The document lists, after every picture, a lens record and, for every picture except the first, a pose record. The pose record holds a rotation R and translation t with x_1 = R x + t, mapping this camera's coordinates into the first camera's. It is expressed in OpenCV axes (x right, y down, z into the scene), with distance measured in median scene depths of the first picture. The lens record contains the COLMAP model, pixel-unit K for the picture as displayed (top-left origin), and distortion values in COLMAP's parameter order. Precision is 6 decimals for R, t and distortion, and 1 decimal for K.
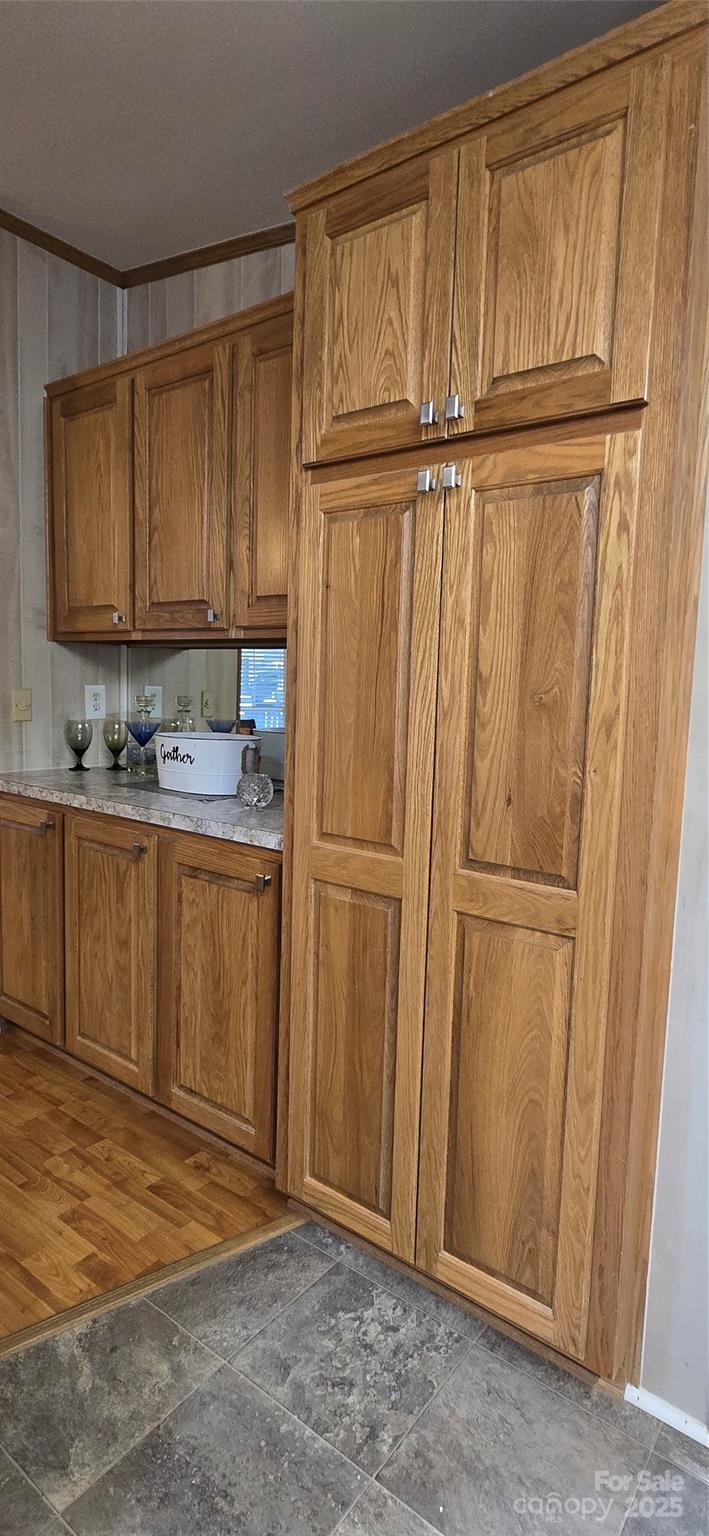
lens RADIAL K [[759.3, 0, 359.7], [0, 759.3, 767.7], [0, 0, 1]] dist [-0.000269, -0.000054]
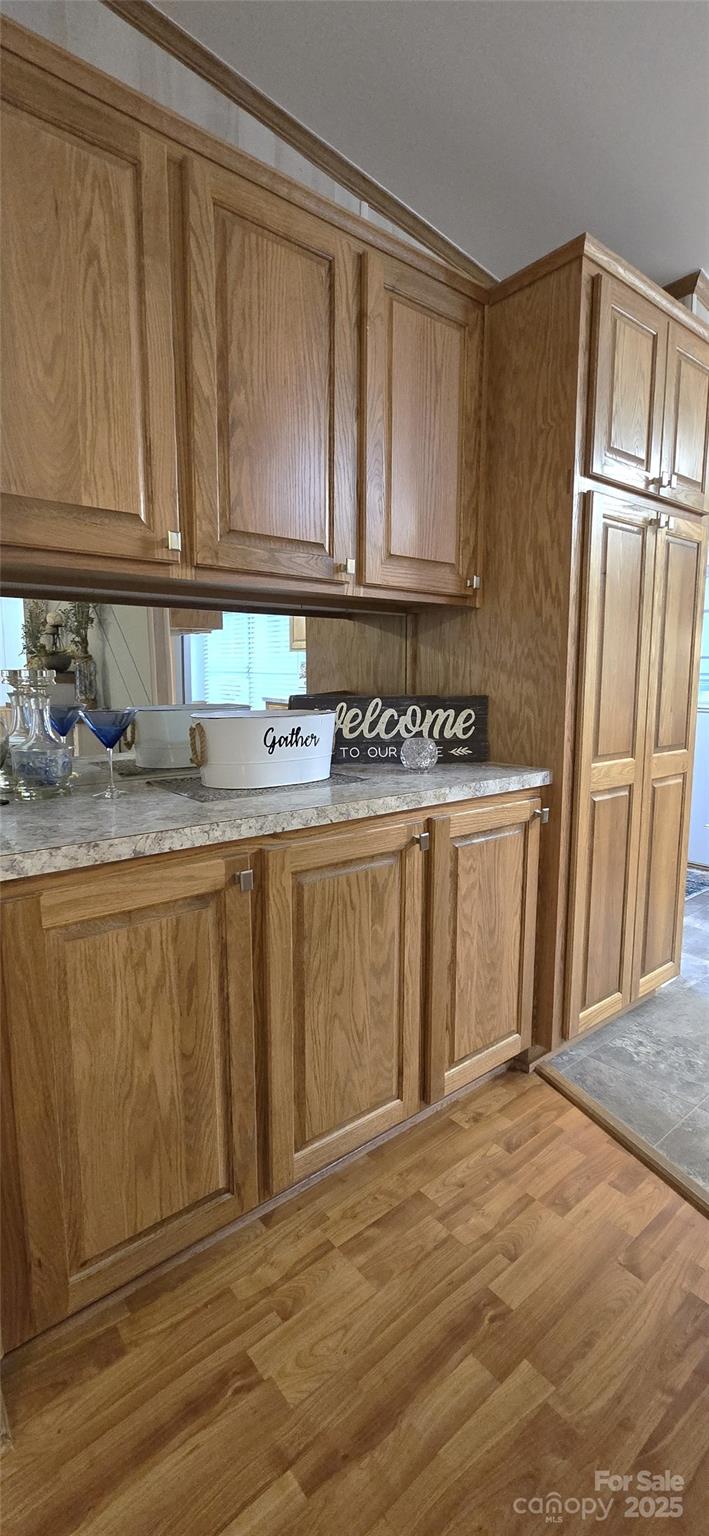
lens RADIAL K [[656.5, 0, 361.8], [0, 656.5, 761.7], [0, 0, 1]] dist [-0.002906, -0.000200]
pose [[0.232814, -0.160521, 0.959182, -0.954395], [0.110530, 0.984261, 0.137890, -0.085368], [-0.966220, 0.073915, 0.246892, 0.833503]]
